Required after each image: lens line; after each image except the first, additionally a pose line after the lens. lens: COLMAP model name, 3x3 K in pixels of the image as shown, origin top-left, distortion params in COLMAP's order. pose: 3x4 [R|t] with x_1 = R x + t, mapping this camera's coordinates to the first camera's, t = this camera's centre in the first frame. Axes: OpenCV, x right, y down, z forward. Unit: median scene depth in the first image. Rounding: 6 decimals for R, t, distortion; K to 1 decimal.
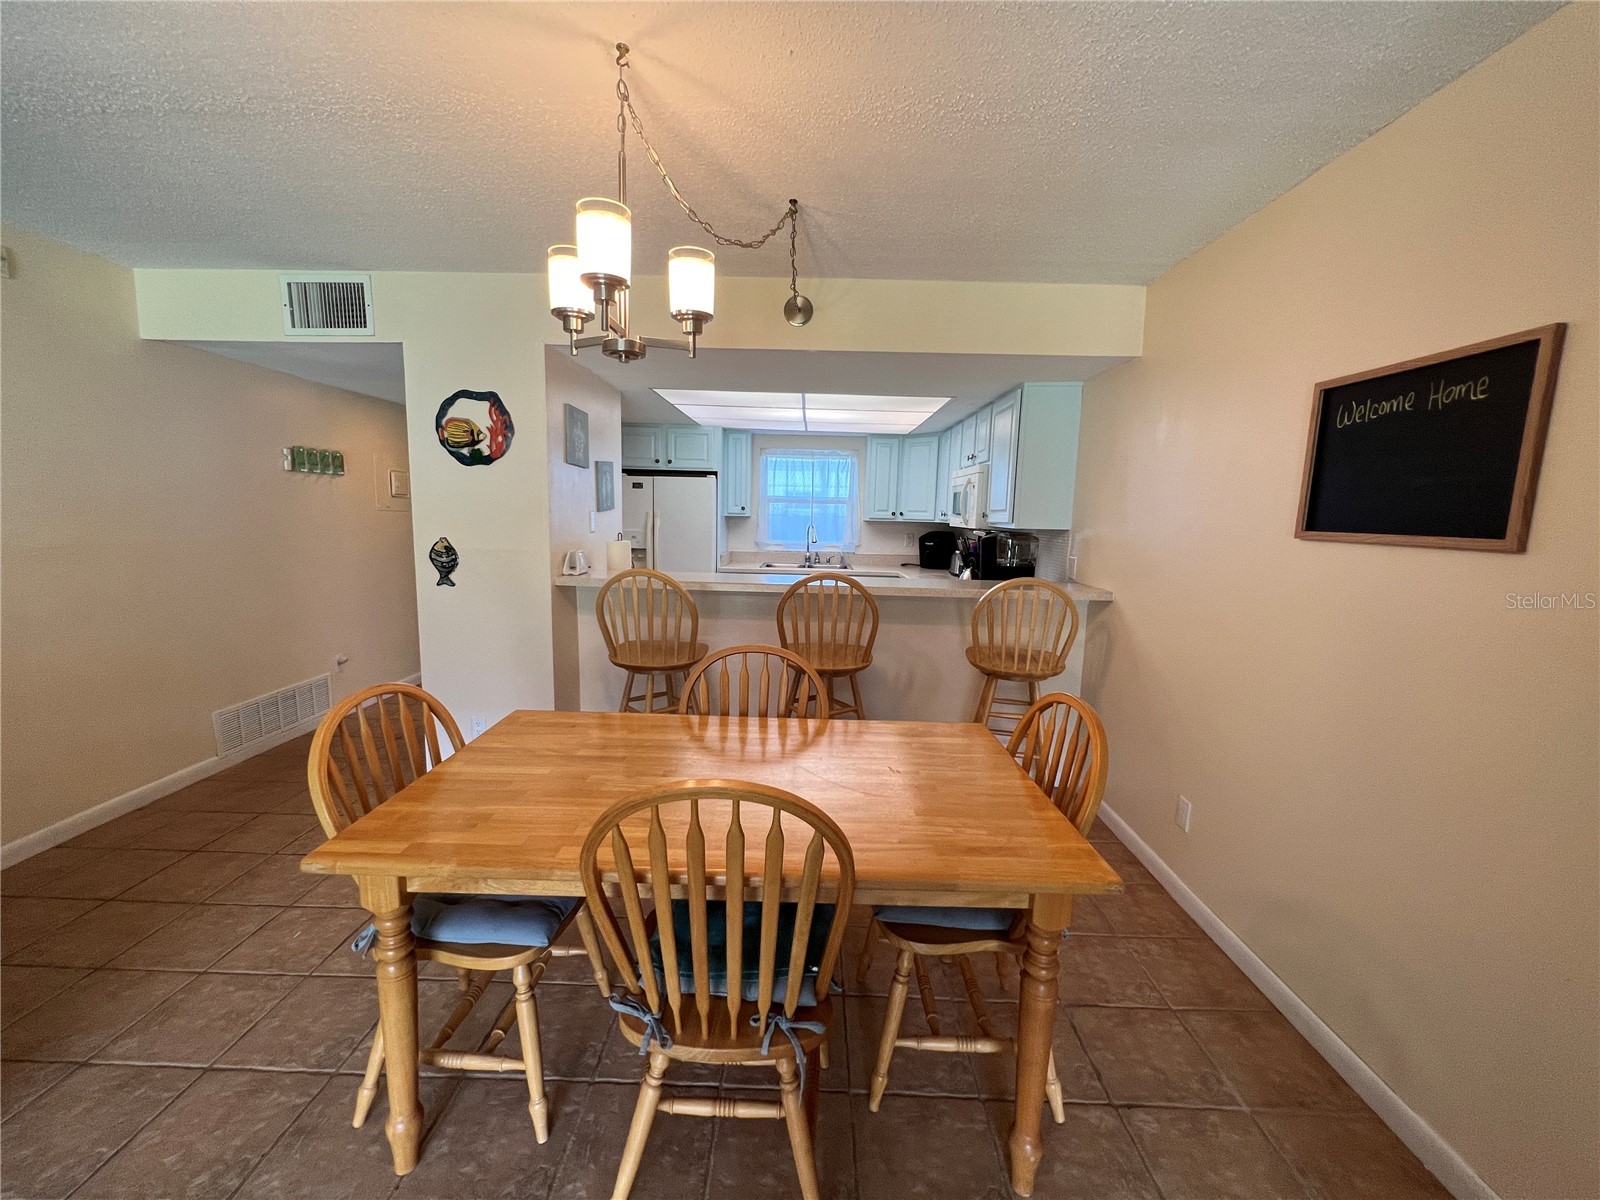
lens RADIAL K [[639.9, 0, 794.8], [0, 639.9, 601.4], [0, 0, 1]] dist [-0.001144, 0.000349]
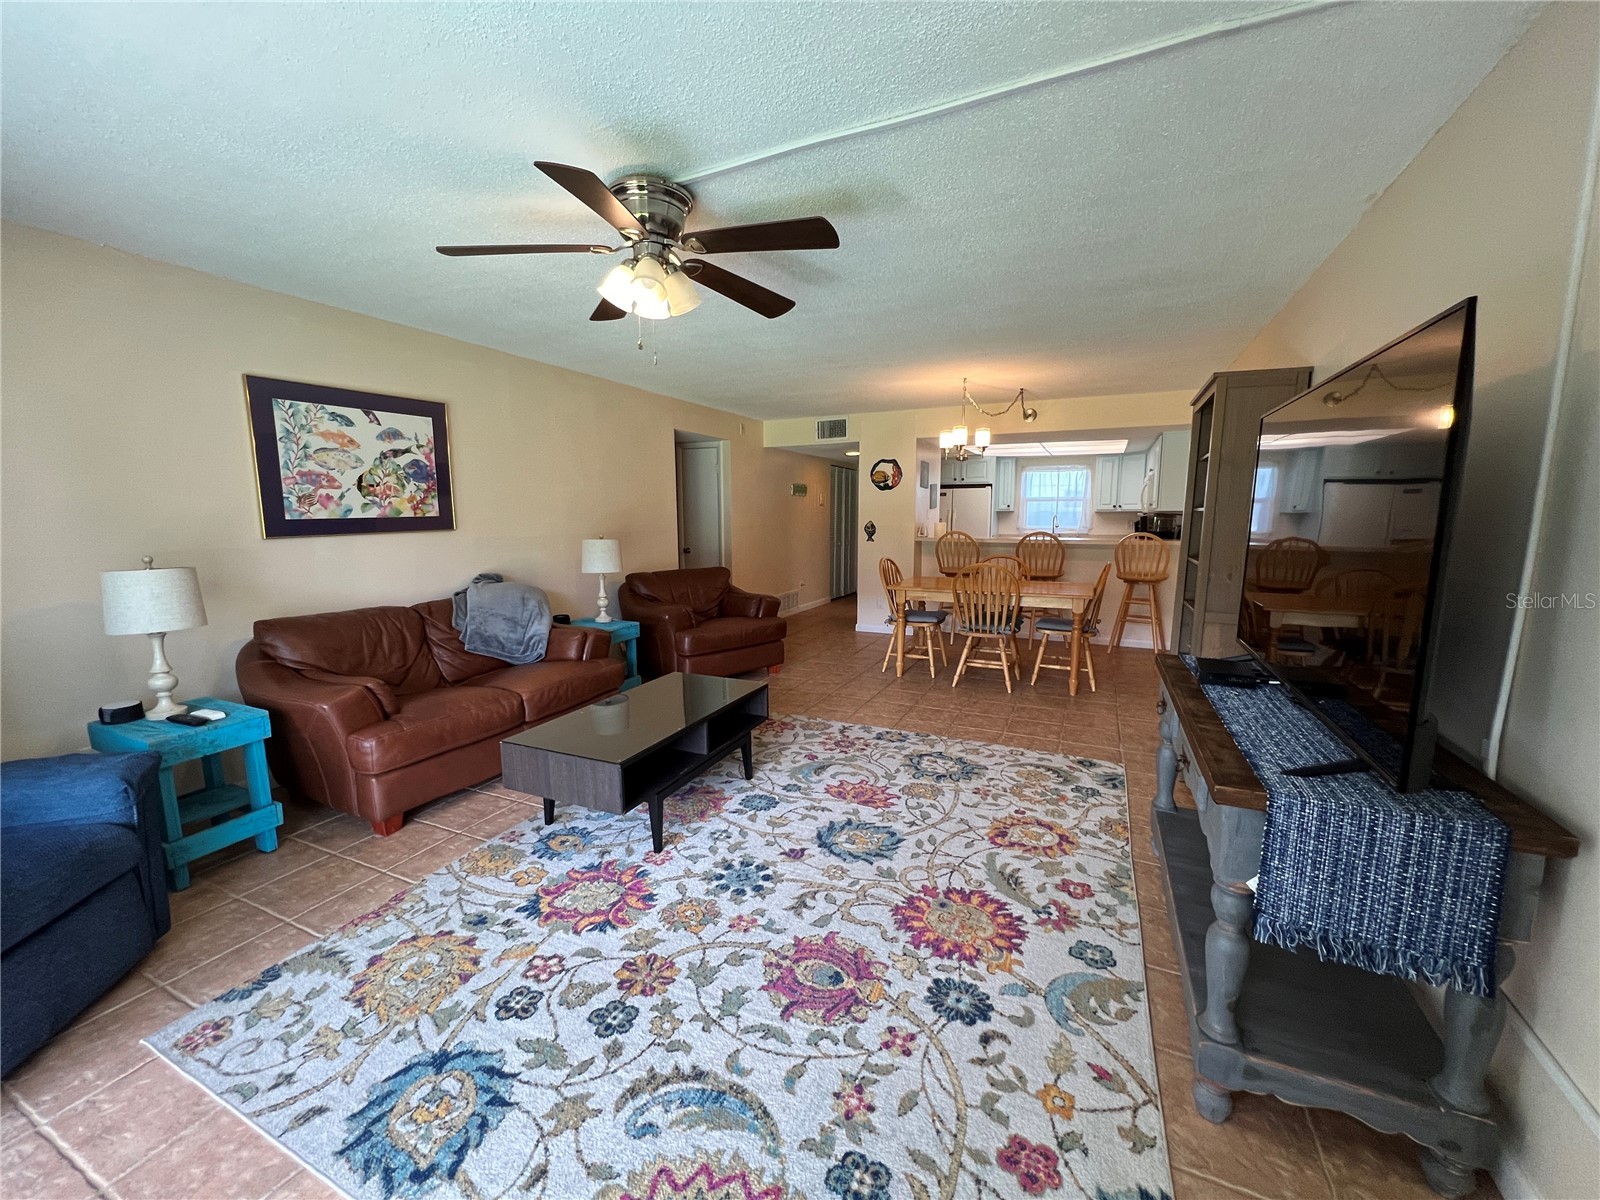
lens RADIAL K [[639.9, 0, 795.6], [0, 639.9, 599.1], [0, 0, 1]] dist [-0.001144, 0.000349]
pose [[0.912295, 0.027449, -0.408612, 0.096779], [-0.031193, 0.999510, -0.002501, 0.111409], [0.408344, 0.015027, 0.912705, -0.695125]]
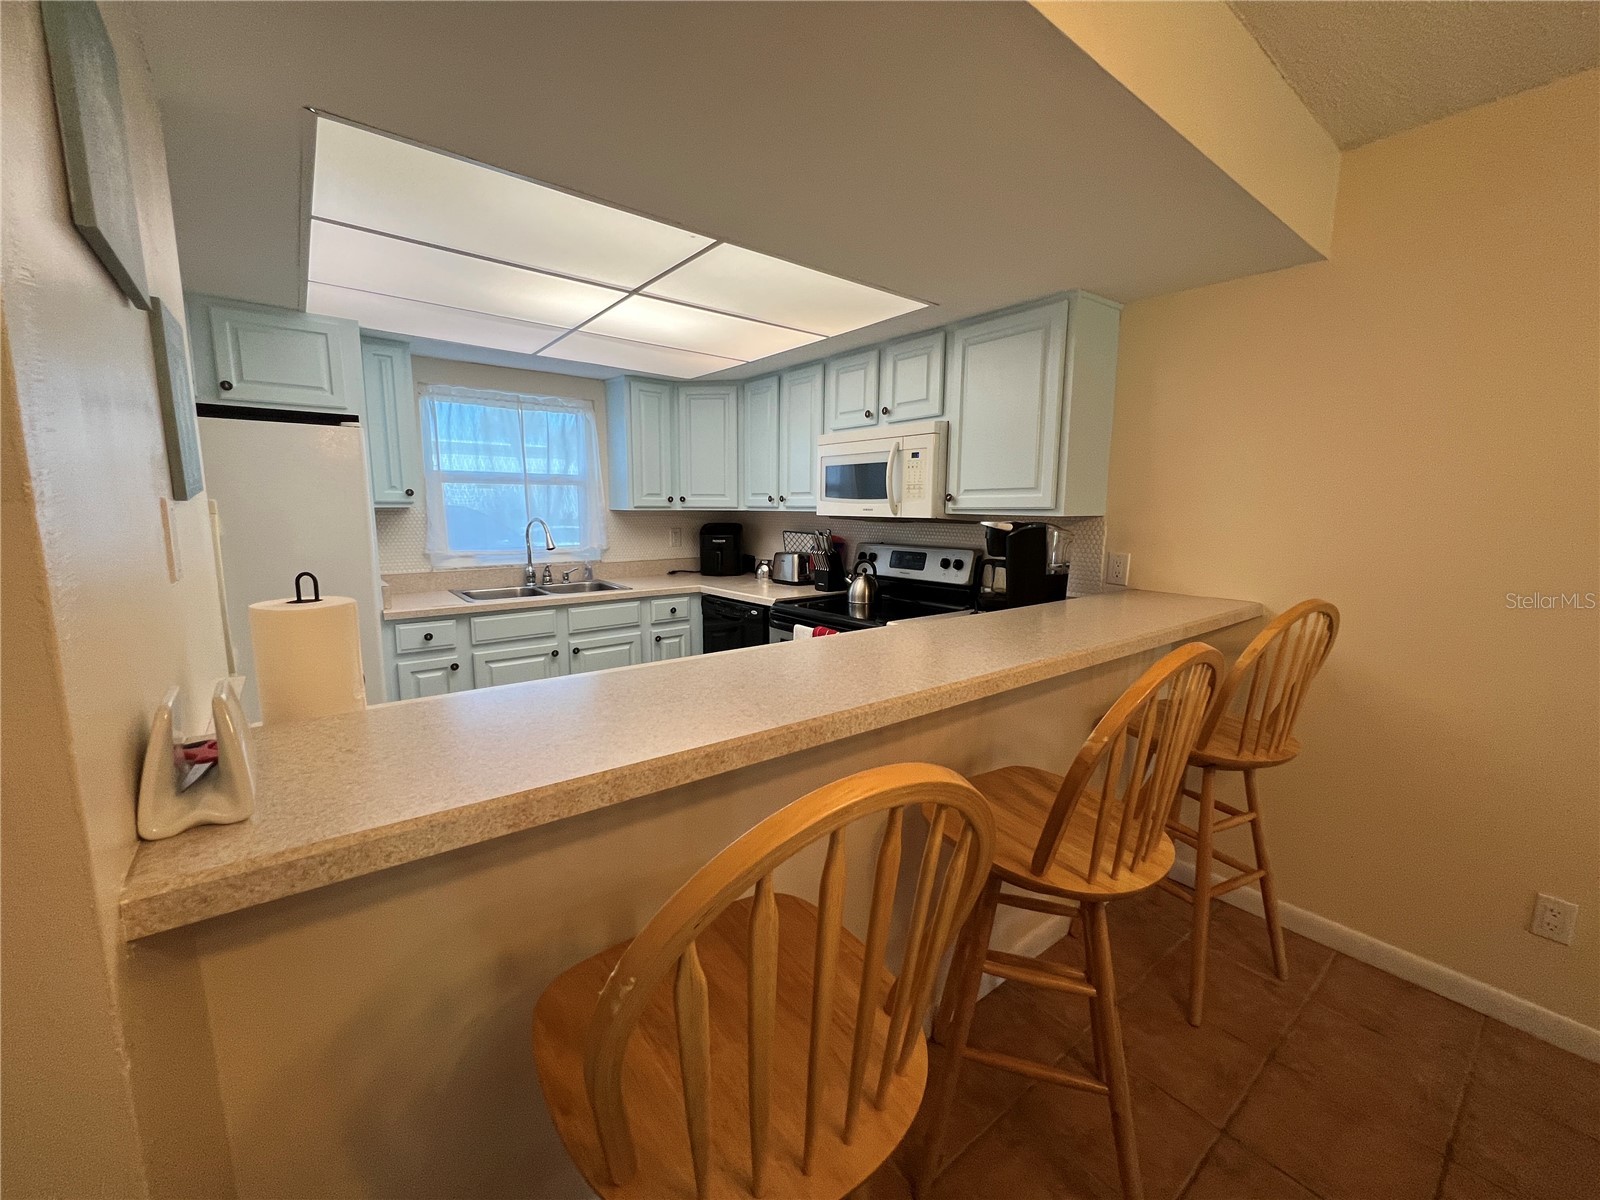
lens RADIAL K [[639.9, 0, 797.7], [0, 639.9, 600.5], [0, 0, 1]] dist [-0.001144, 0.000349]
pose [[0.771175, -0.112449, 0.626613, -0.185150], [0.100775, 0.993429, 0.054253, -0.058001], [-0.628596, 0.021308, 0.777440, 0.422246]]
